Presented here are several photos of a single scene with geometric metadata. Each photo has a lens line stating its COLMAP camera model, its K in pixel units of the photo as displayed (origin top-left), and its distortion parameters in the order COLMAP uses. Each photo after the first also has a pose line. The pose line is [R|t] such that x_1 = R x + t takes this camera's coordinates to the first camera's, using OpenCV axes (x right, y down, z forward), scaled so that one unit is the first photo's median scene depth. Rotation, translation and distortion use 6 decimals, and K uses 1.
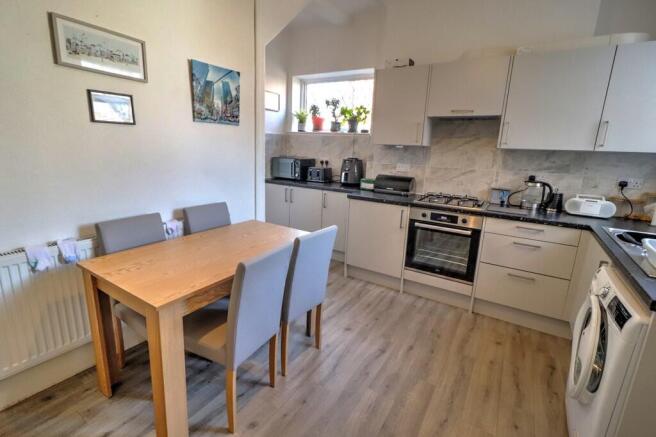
lens RADIAL K [[307.5, 0, 328.3], [0, 307.5, 215.8], [0, 0, 1]] dist [-0.002191, 0.000198]
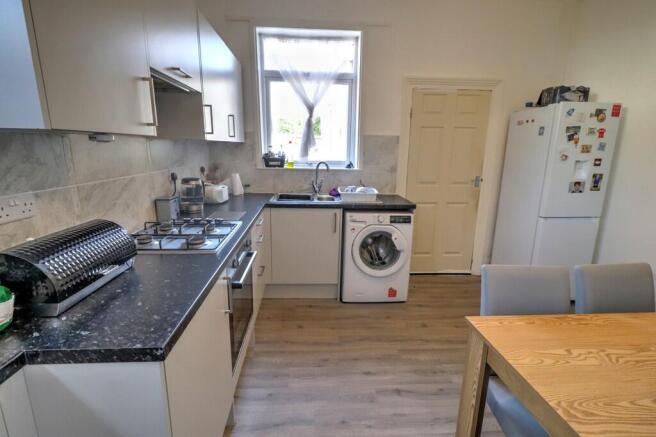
lens RADIAL K [[307.5, 0, 326.8], [0, 307.5, 217.5], [0, 0, 1]] dist [-0.002191, 0.000198]
pose [[-0.587726, -0.220304, 0.778489, -0.249496], [0.153192, 0.914505, 0.374449, -0.325686], [-0.794425, 0.339332, -0.503730, 1.405826]]
